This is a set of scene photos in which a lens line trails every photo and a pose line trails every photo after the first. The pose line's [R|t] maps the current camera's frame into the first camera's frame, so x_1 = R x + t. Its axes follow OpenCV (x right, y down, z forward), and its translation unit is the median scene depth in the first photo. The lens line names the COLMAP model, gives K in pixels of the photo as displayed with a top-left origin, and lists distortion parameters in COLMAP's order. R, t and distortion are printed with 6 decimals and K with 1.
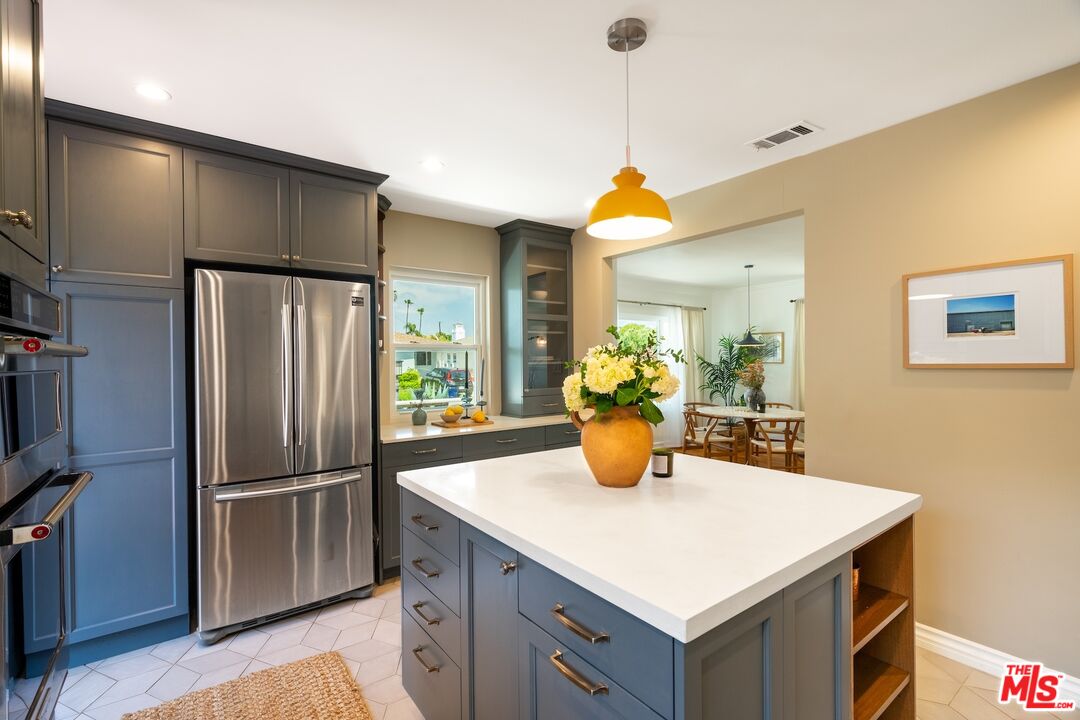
lens RADIAL K [[490.8, 0, 543.0], [0, 490.8, 365.0], [0, 0, 1]] dist [-0.002881, -0.000136]
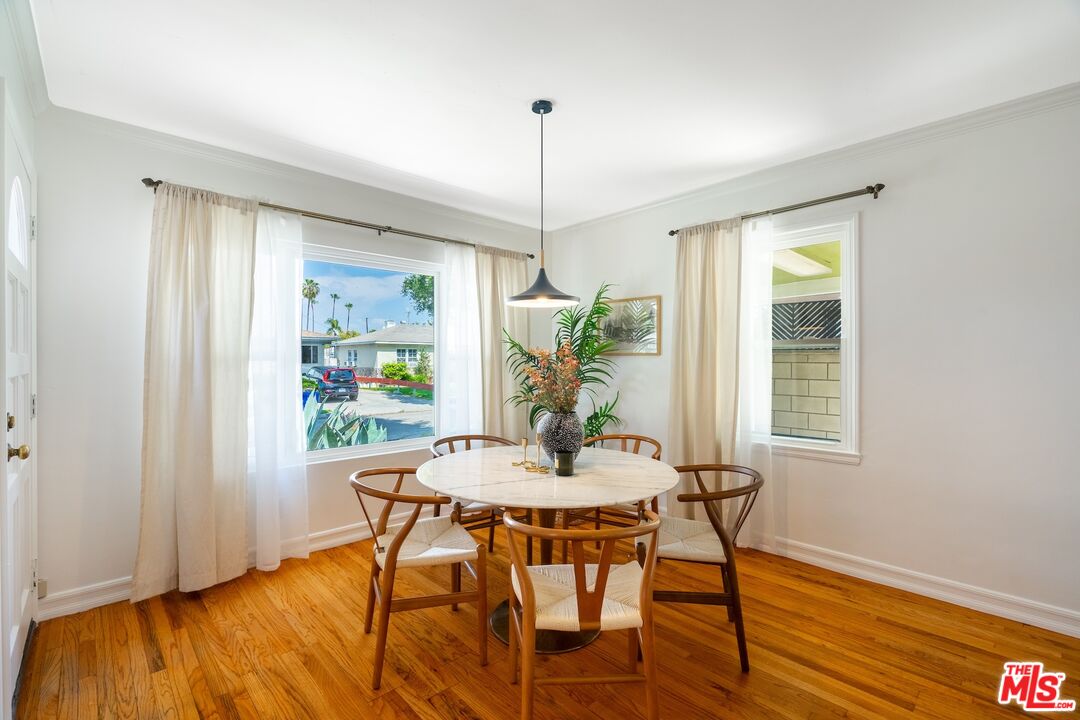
lens RADIAL K [[490.8, 0, 538.4], [0, 490.8, 361.2], [0, 0, 1]] dist [-0.002881, -0.000136]
pose [[0.995664, 0.005714, 0.092845, 0.290732], [-0.004958, 0.999953, -0.008364, 0.007717], [-0.092888, 0.007867, 0.995645, 0.456958]]
